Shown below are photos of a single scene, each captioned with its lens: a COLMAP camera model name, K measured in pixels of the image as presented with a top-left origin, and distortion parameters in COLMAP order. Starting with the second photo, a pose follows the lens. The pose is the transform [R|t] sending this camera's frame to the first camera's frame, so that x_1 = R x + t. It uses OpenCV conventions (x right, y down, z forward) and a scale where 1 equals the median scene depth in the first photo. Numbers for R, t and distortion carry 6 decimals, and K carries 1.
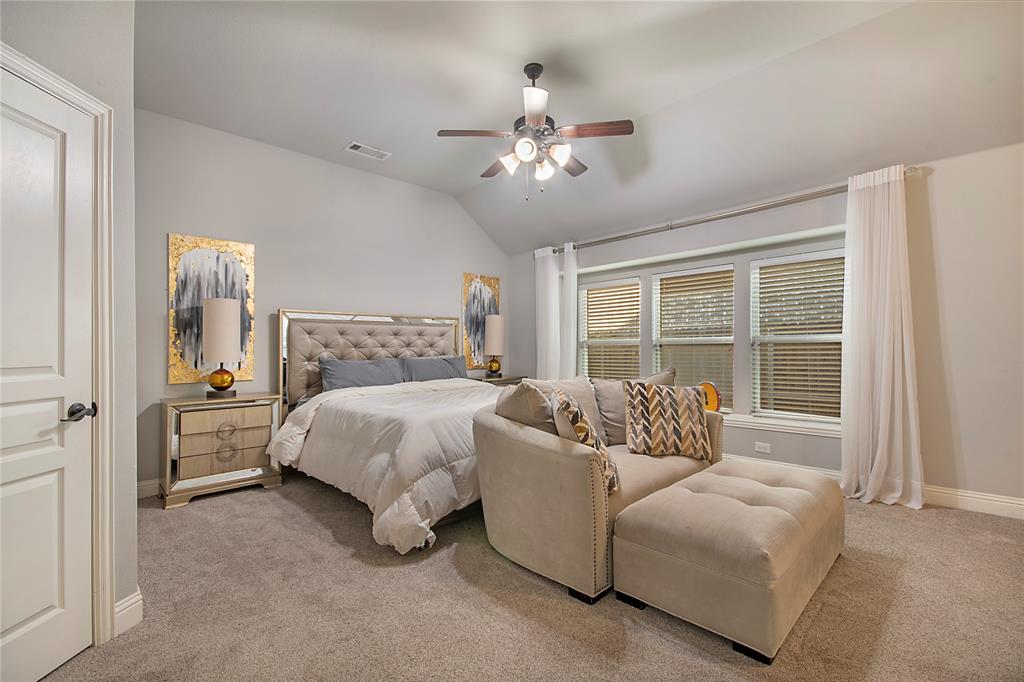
lens RADIAL K [[454.0, 0, 515.8], [0, 454.0, 349.2], [0, 0, 1]] dist [-0.001692, -0.001513]
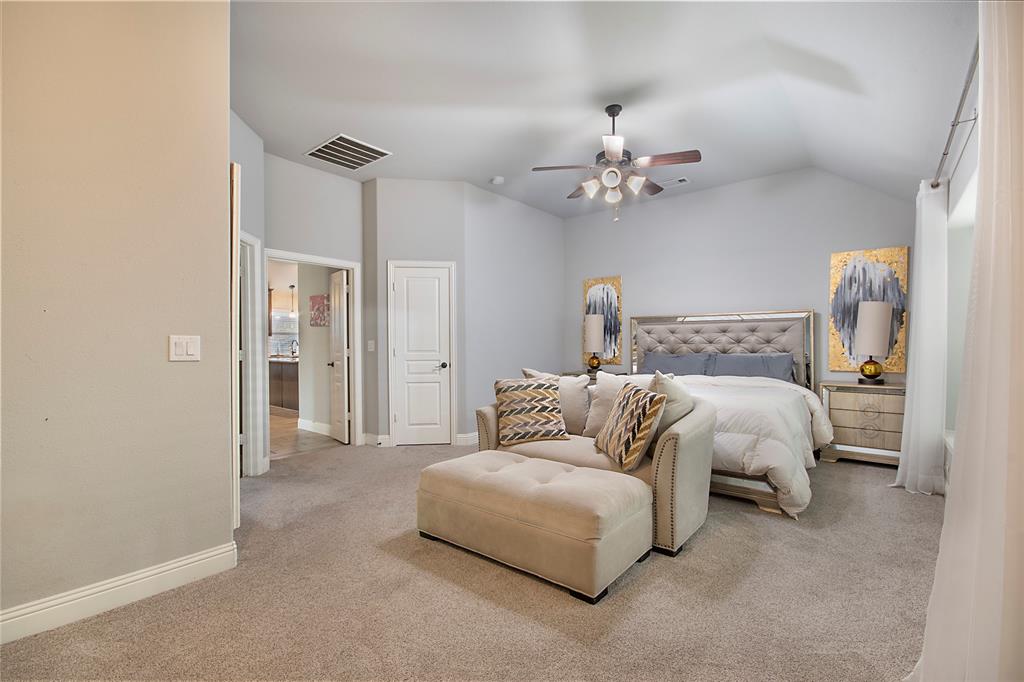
lens RADIAL K [[454.0, 0, 517.2], [0, 454.0, 341.4], [0, 0, 1]] dist [-0.001692, -0.001513]
pose [[0.110135, 0.002121, -0.993914, 0.763072], [-0.002047, 0.999996, 0.001907, -0.010573], [0.993914, 0.001825, 0.110139, 0.403201]]
